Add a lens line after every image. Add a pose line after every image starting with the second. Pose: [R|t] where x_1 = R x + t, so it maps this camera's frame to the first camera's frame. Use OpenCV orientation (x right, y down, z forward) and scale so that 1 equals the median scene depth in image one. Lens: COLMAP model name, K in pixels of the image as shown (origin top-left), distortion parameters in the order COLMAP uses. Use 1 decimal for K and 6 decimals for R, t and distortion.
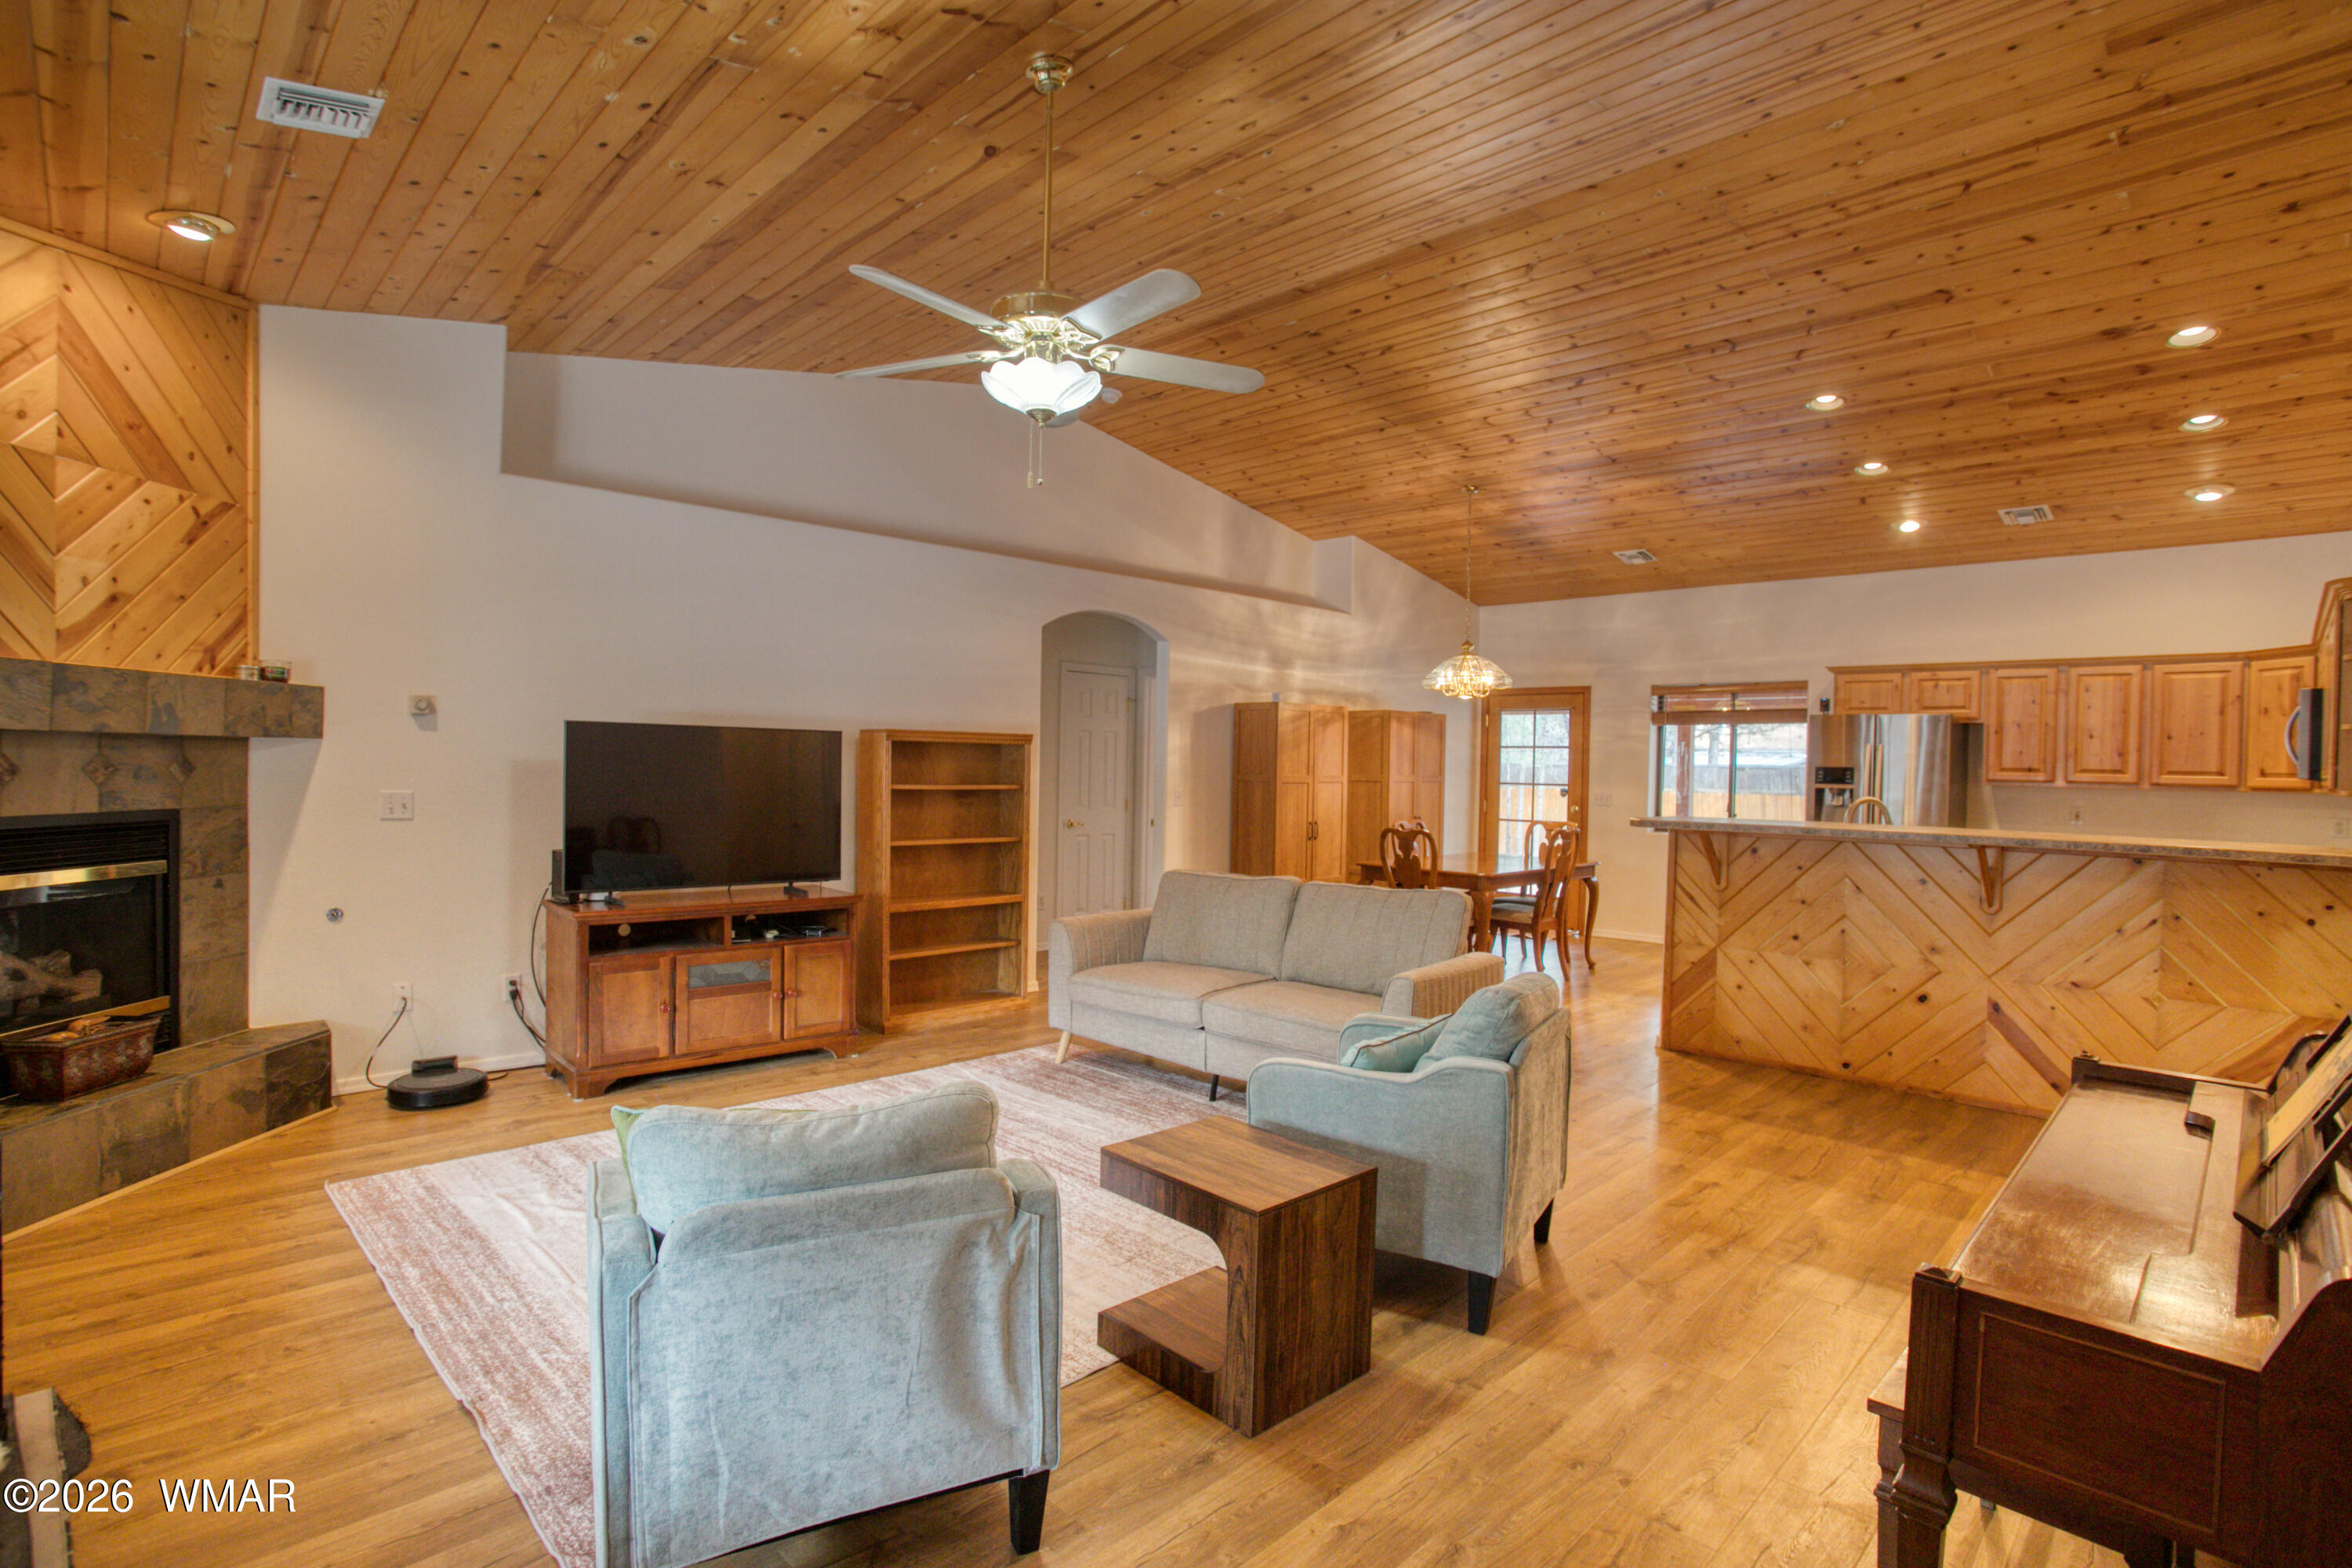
lens RADIAL K [[1151.7, 0, 1178.2], [0, 1151.7, 785.7], [0, 0, 1]] dist [-0.081832, 0.030994]
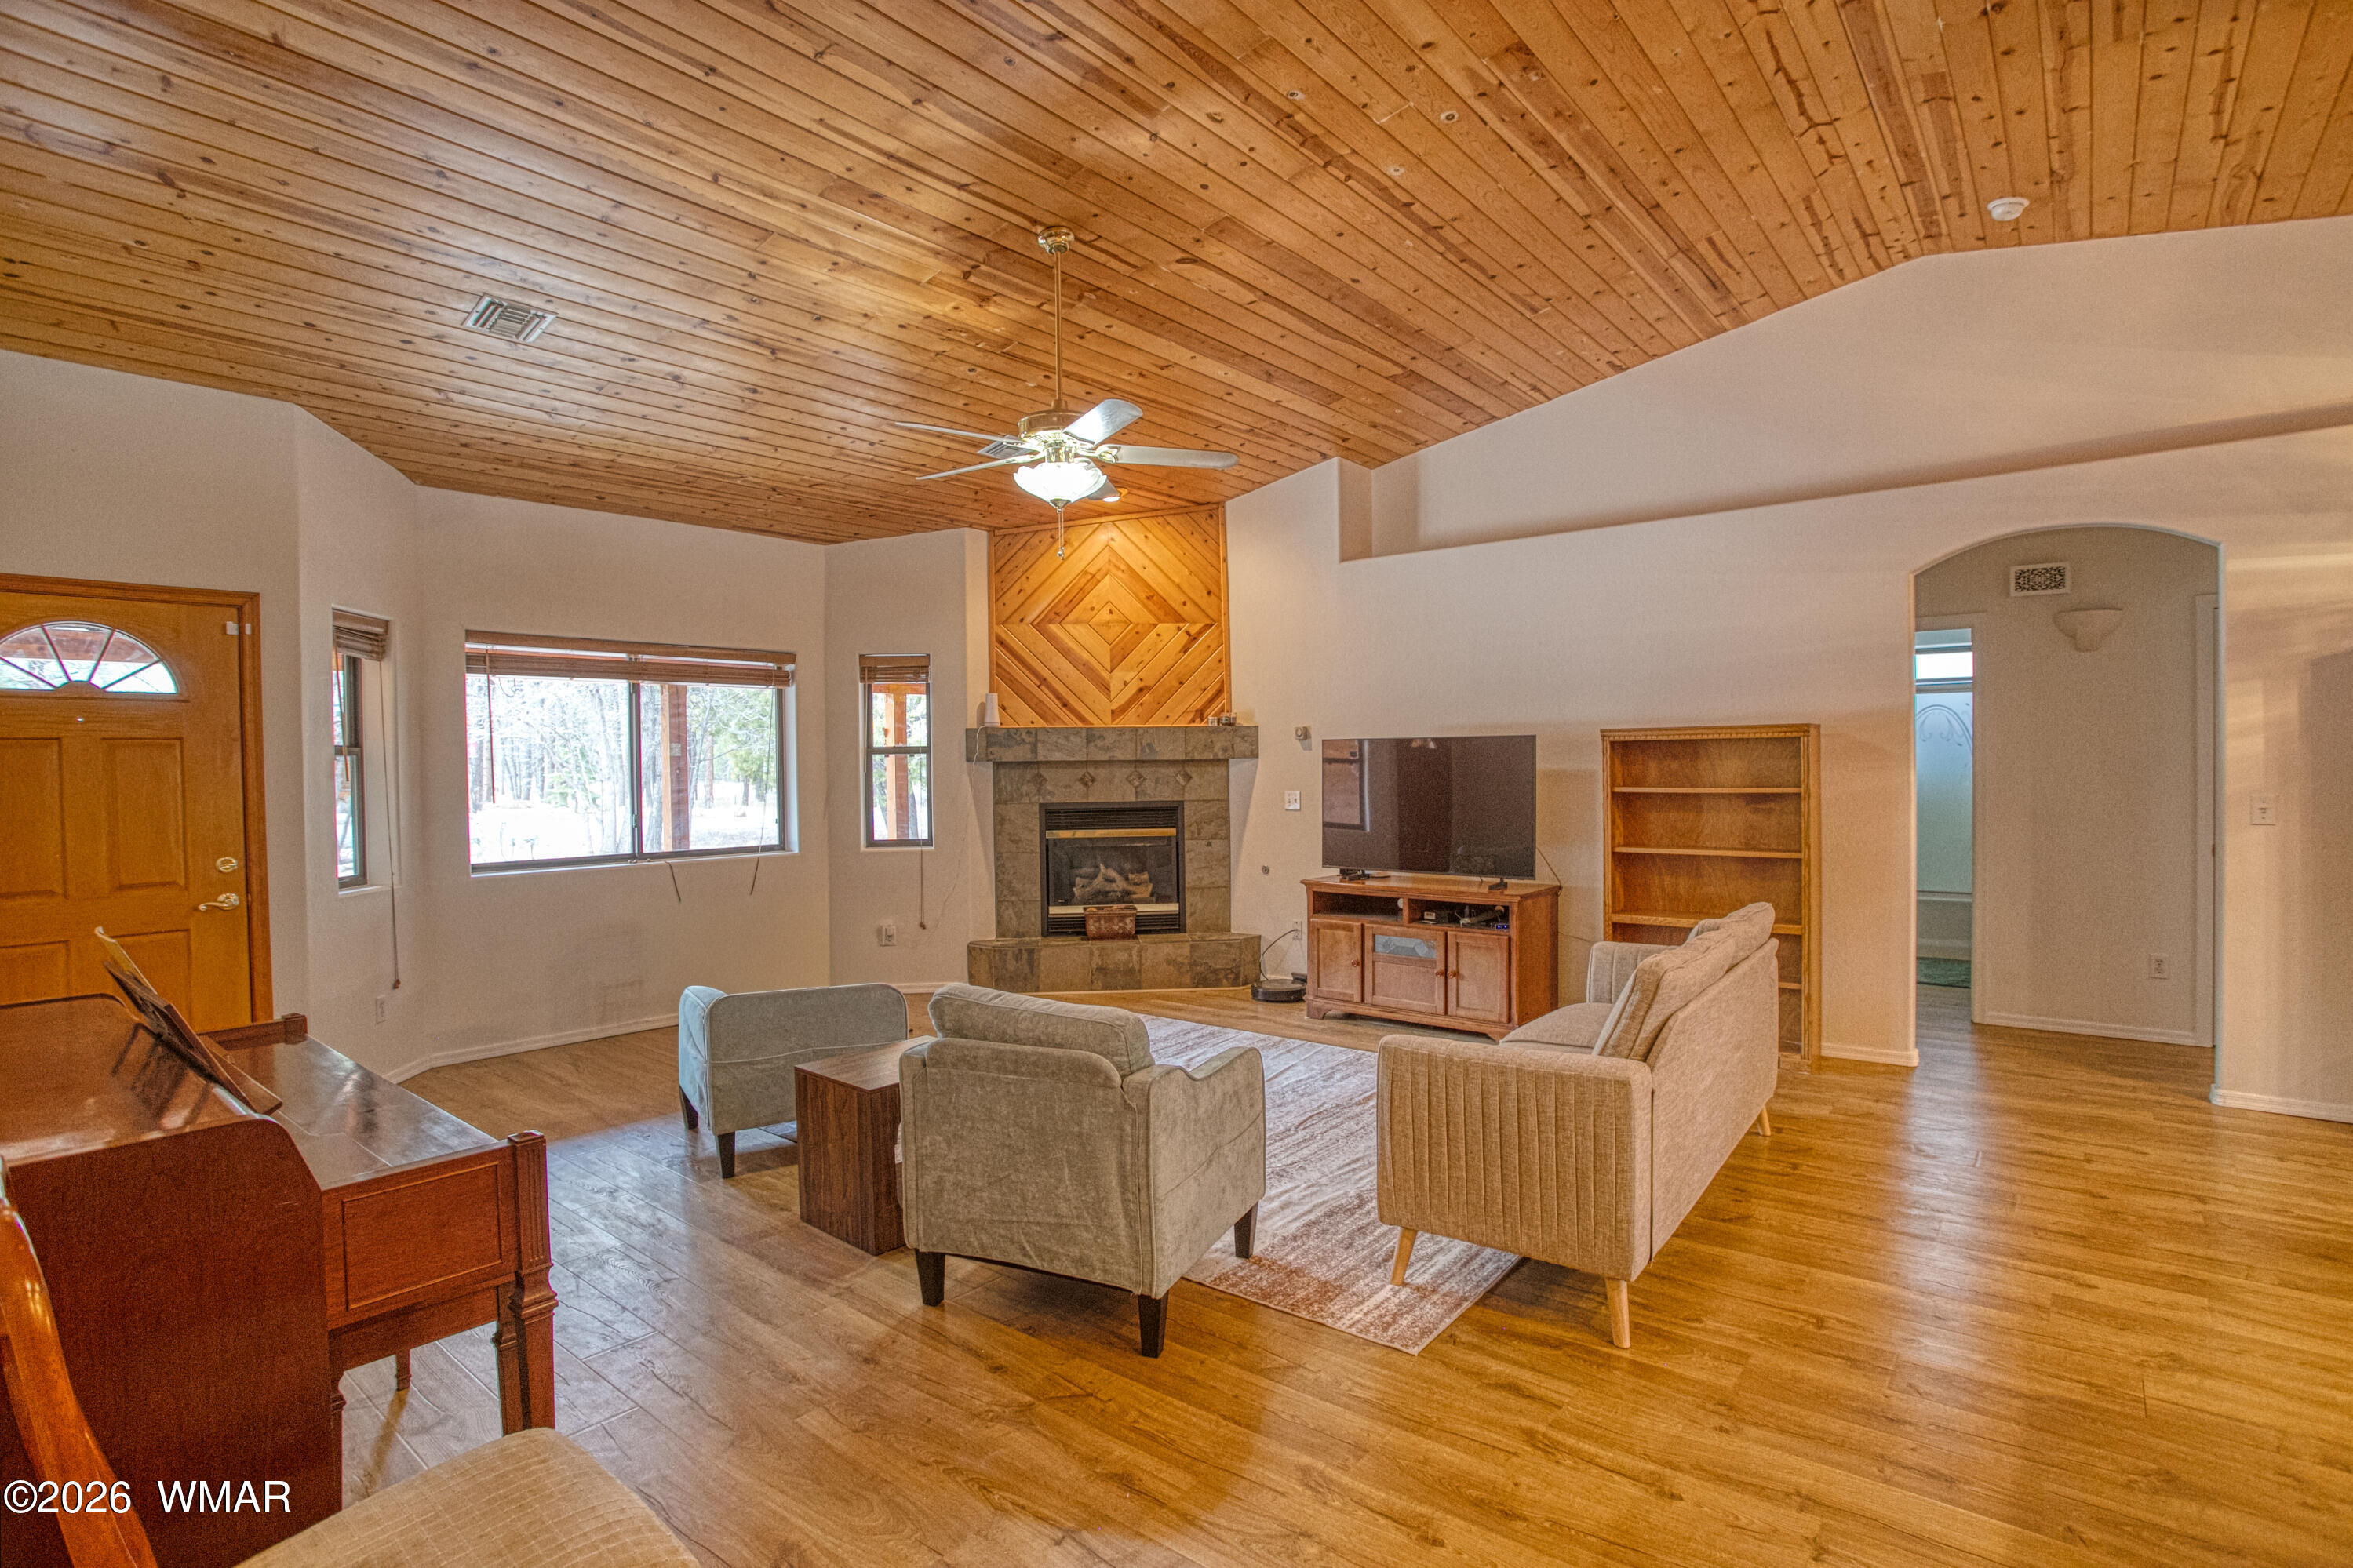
lens RADIAL K [[1152.1, 0, 1178.7], [0, 1152.1, 785.7], [0, 0, 1]] dist [-0.081832, 0.030994]
pose [[0.100370, -0.002155, -0.994948, 0.774108], [-0.003247, 0.999992, -0.002493, 0.001226], [0.994945, 0.003481, 0.100362, 0.646977]]
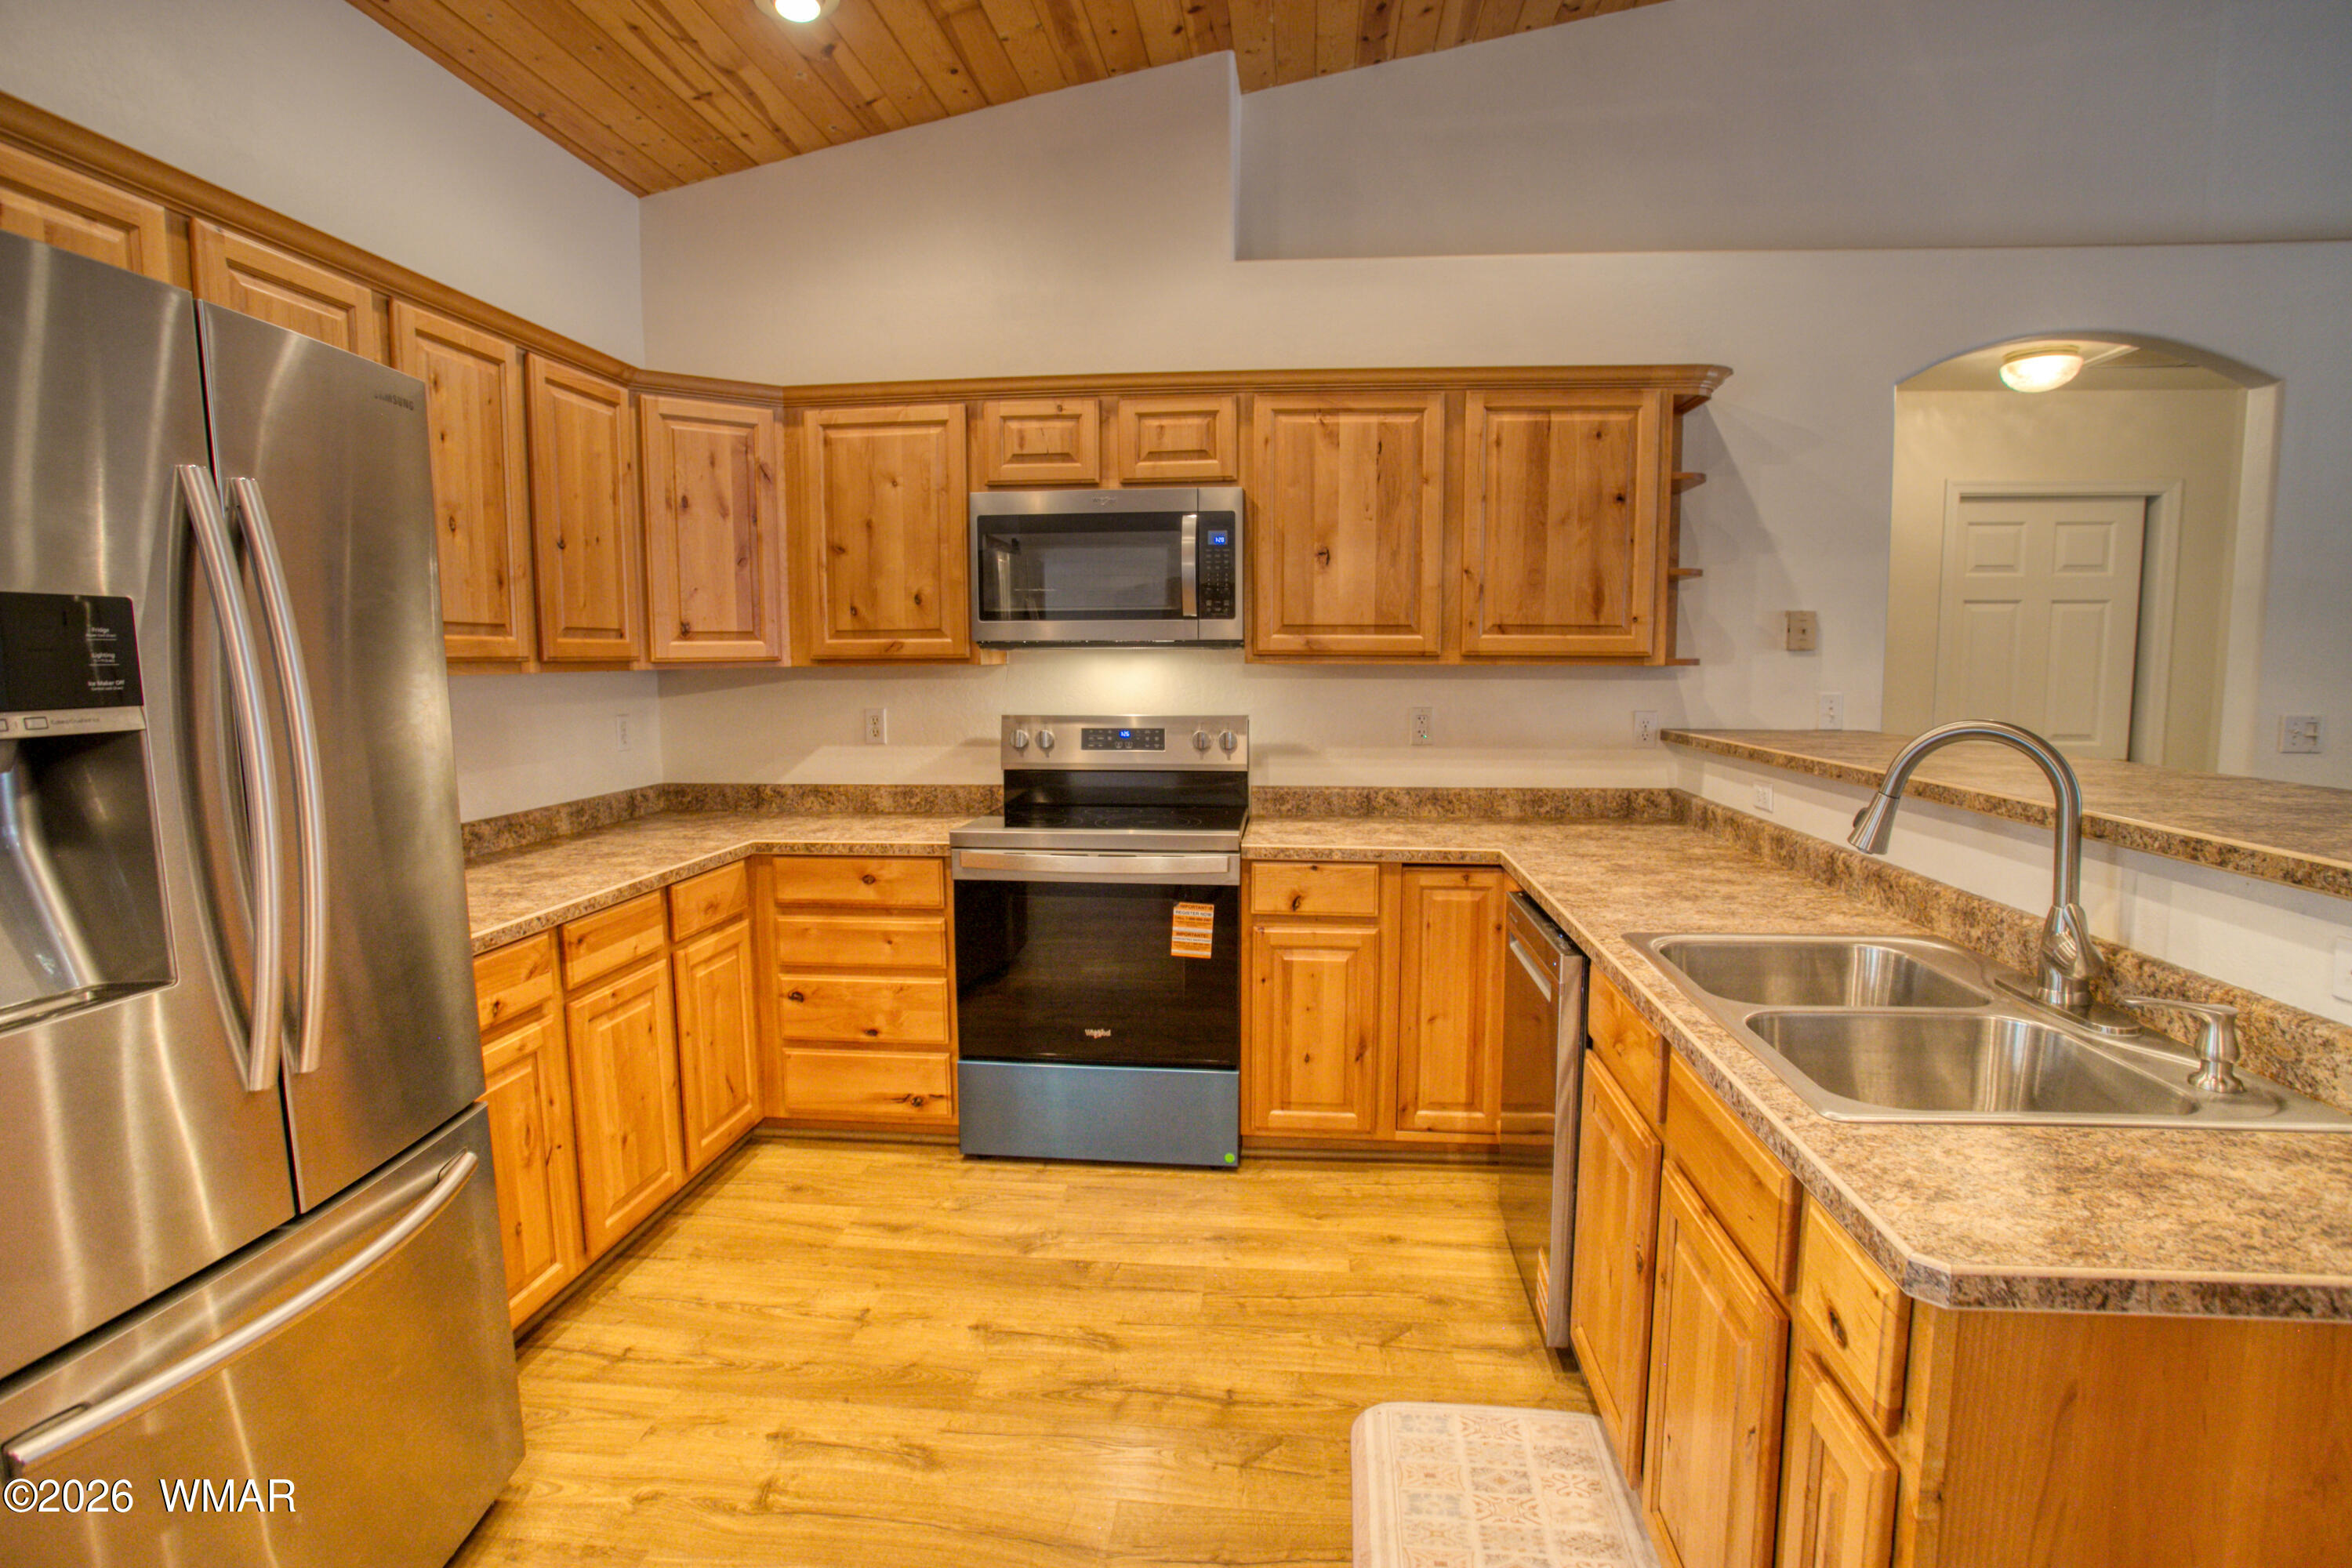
lens RADIAL K [[1151.7, 0, 1178.2], [0, 1151.7, 785.7], [0, 0, 1]] dist [-0.081832, 0.030994]
pose [[-0.641404, -0.103656, 0.760169, 0.582892], [0.005709, 0.990158, 0.139835, -0.016407], [-0.767182, 0.094030, -0.634500, 1.487594]]
